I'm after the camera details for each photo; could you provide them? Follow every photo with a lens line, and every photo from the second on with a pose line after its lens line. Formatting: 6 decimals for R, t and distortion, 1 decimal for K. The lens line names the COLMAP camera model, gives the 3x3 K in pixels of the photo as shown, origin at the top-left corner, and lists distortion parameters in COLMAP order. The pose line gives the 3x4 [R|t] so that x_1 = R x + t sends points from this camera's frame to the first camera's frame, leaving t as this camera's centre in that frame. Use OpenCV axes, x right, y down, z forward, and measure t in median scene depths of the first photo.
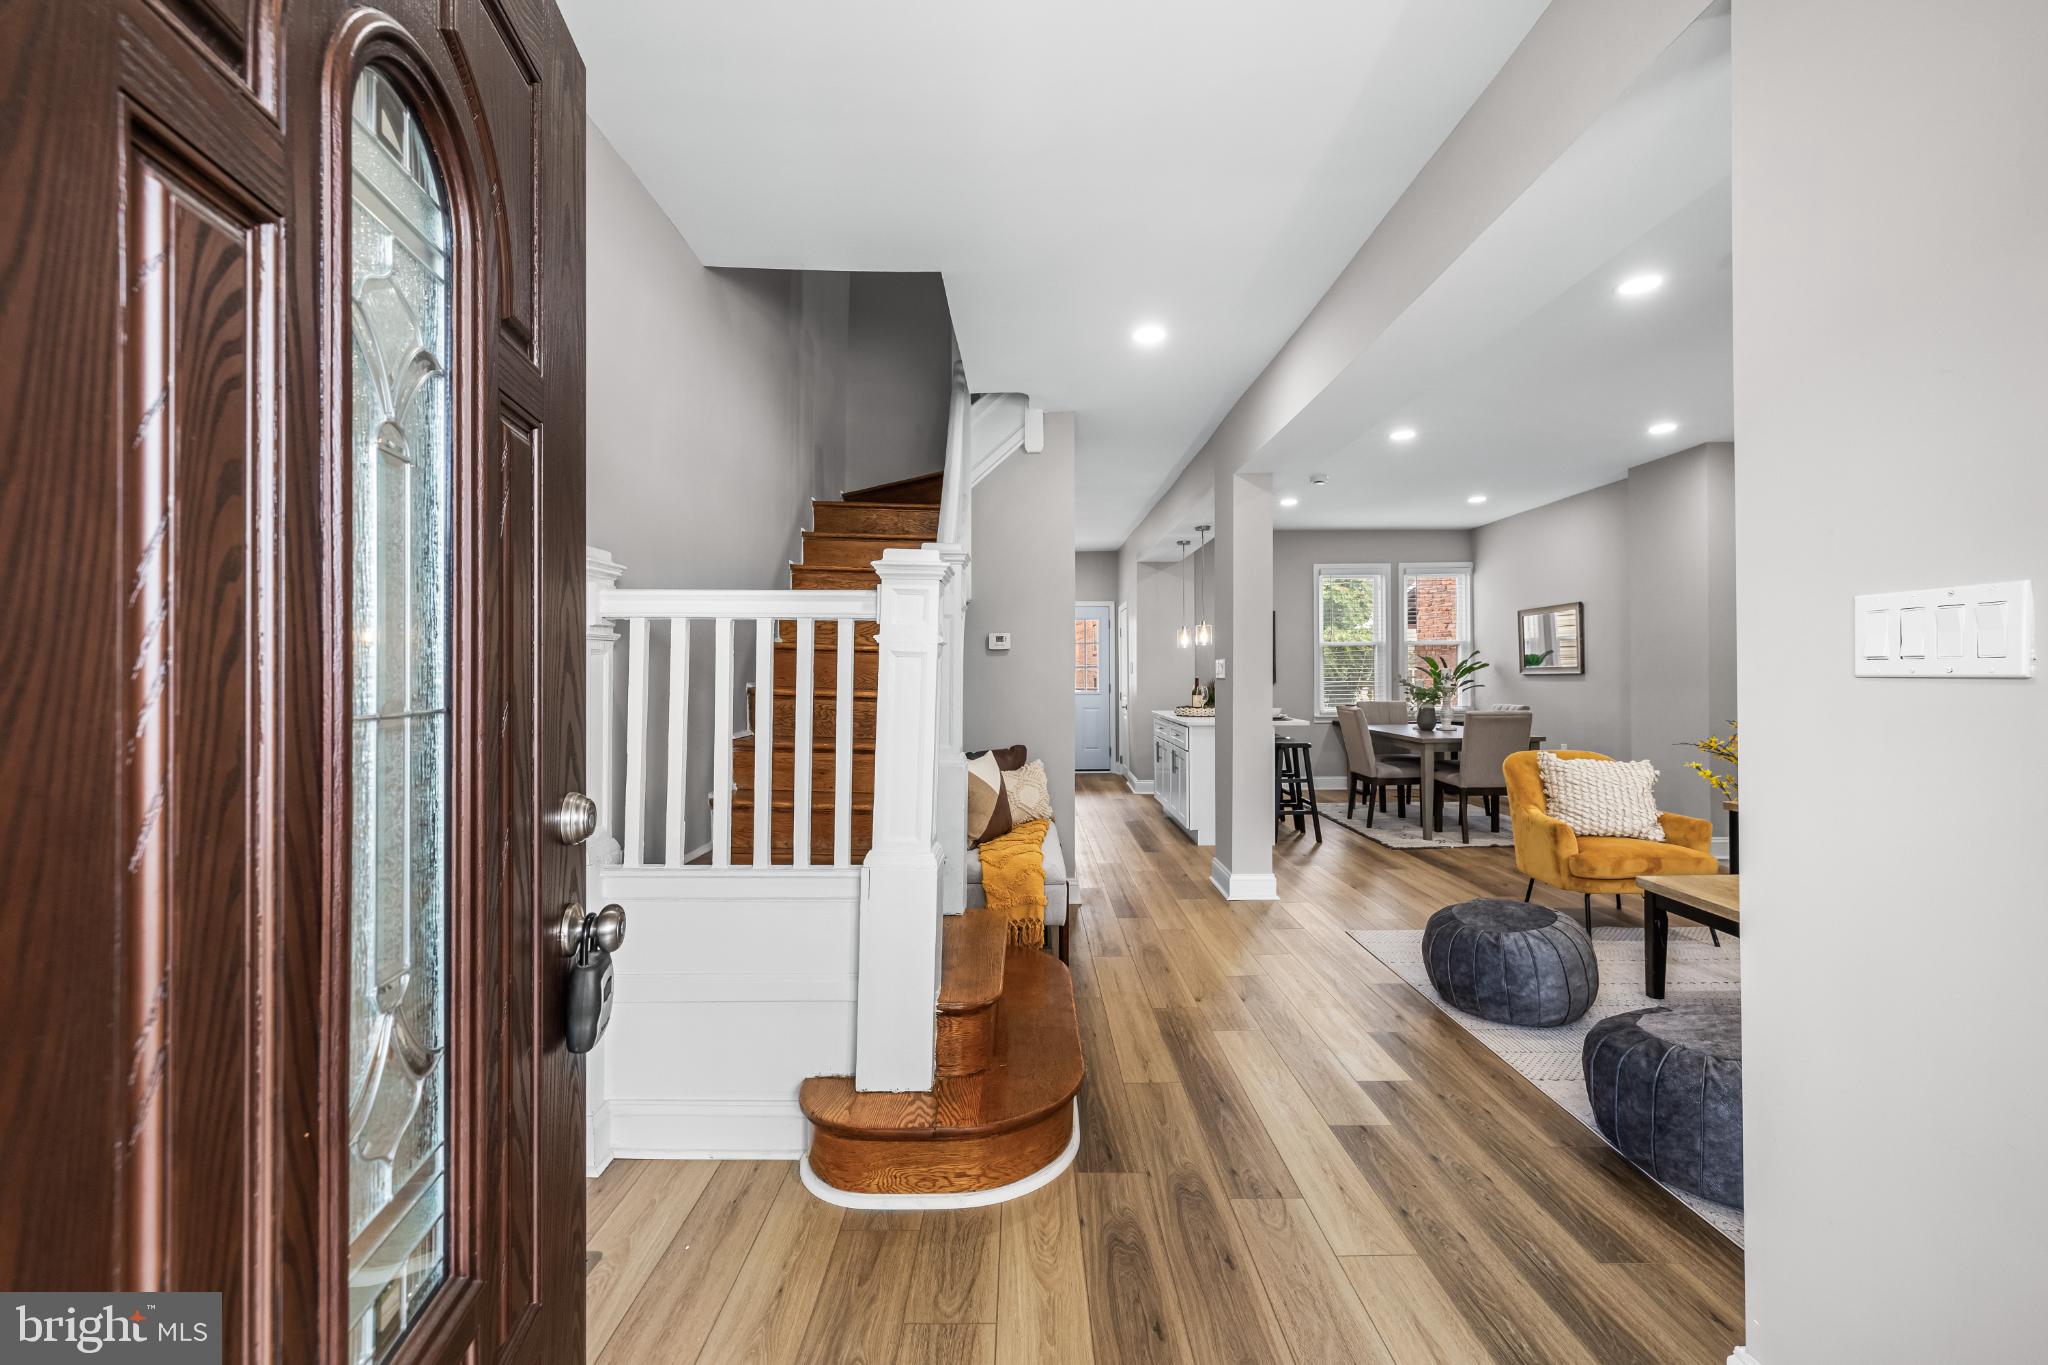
lens RADIAL K [[877.5, 0, 1031.4], [0, 877.5, 670.0], [0, 0, 1]] dist [0.004755, -0.000280]
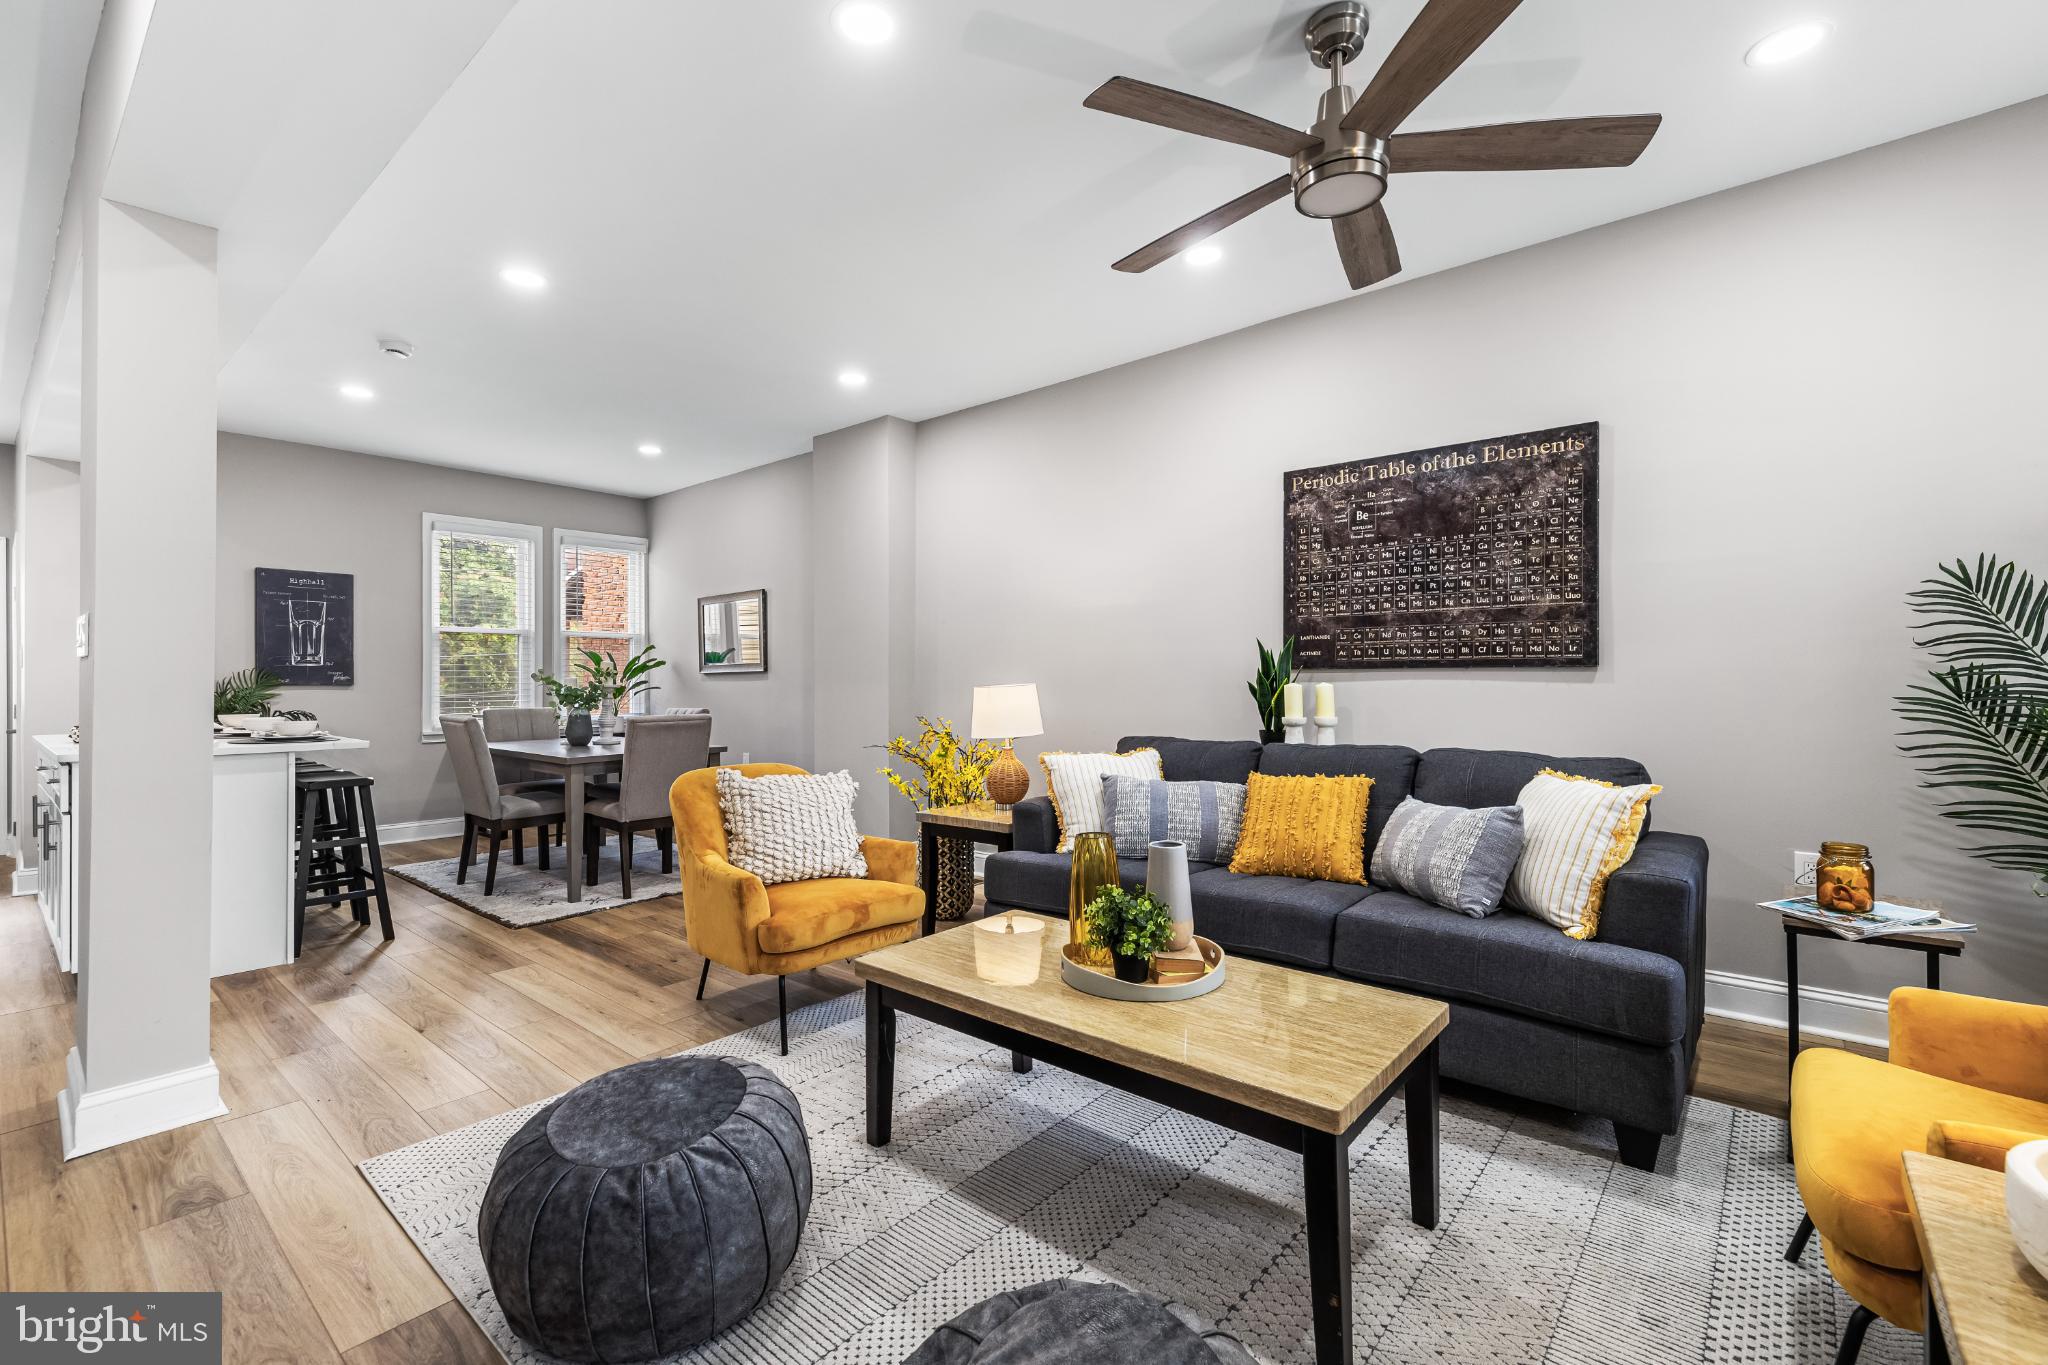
lens RADIAL K [[877.5, 0, 1022.3], [0, 877.5, 675.1], [0, 0, 1]] dist [0.004755, -0.000280]
pose [[0.656502, 0.008147, 0.754281, 0.155882], [-0.001746, 0.999955, -0.009281, 0.018100], [-0.754323, 0.004776, 0.656487, 0.268116]]
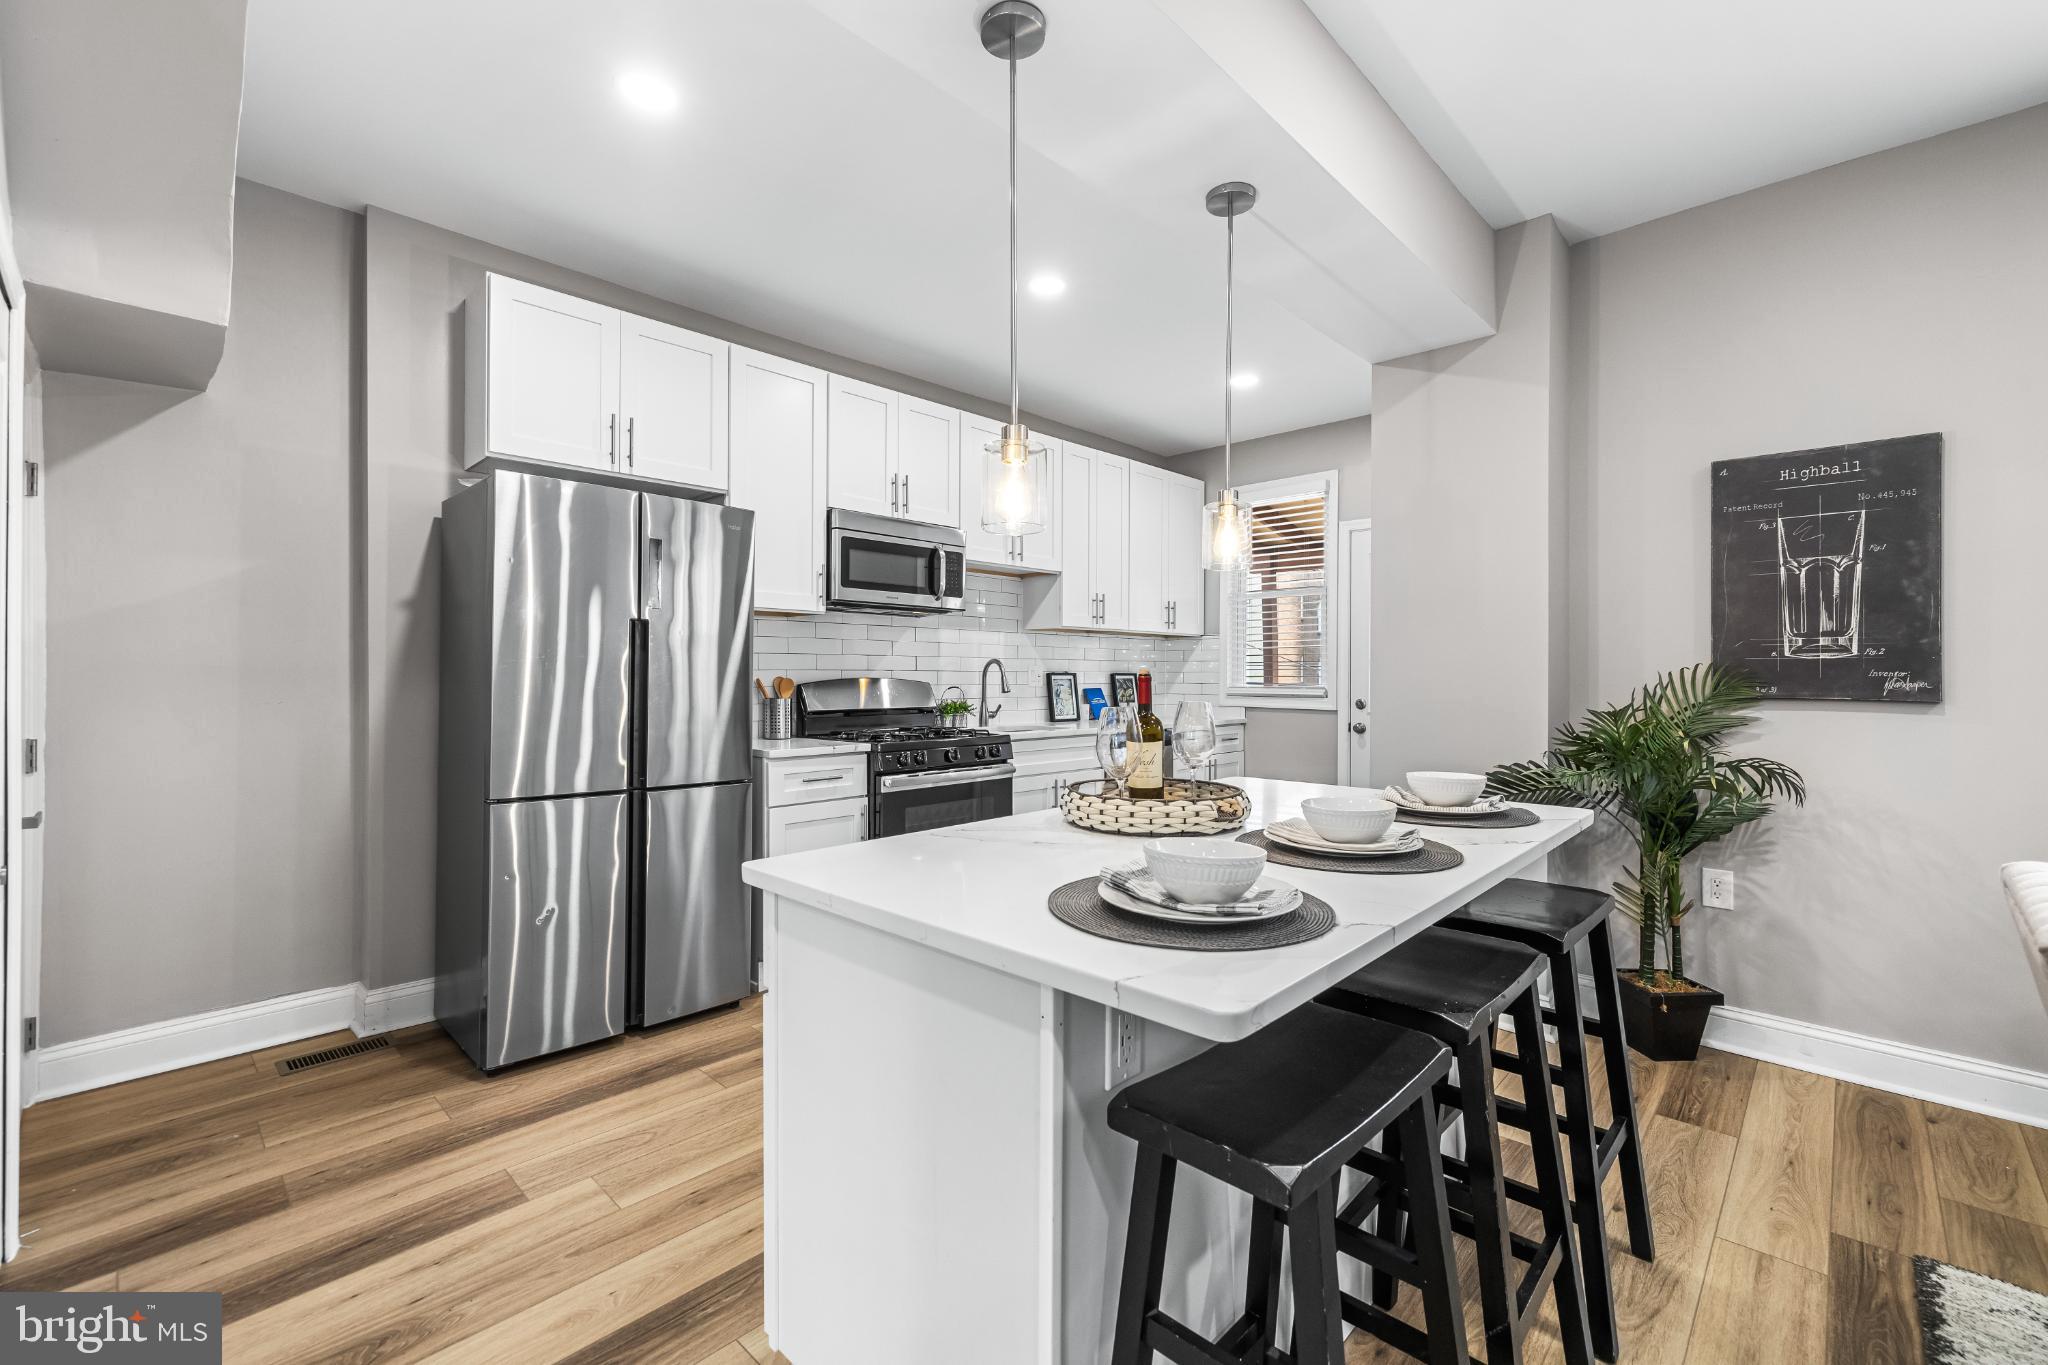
lens RADIAL K [[877.5, 0, 1023.6], [0, 877.5, 679.3], [0, 0, 1]] dist [0.004755, -0.000280]
pose [[0.699398, 0.011998, -0.714631, 0.387312], [-0.006909, 0.999926, 0.010027, 0.009955], [0.714699, -0.002075, 0.699429, 0.860052]]
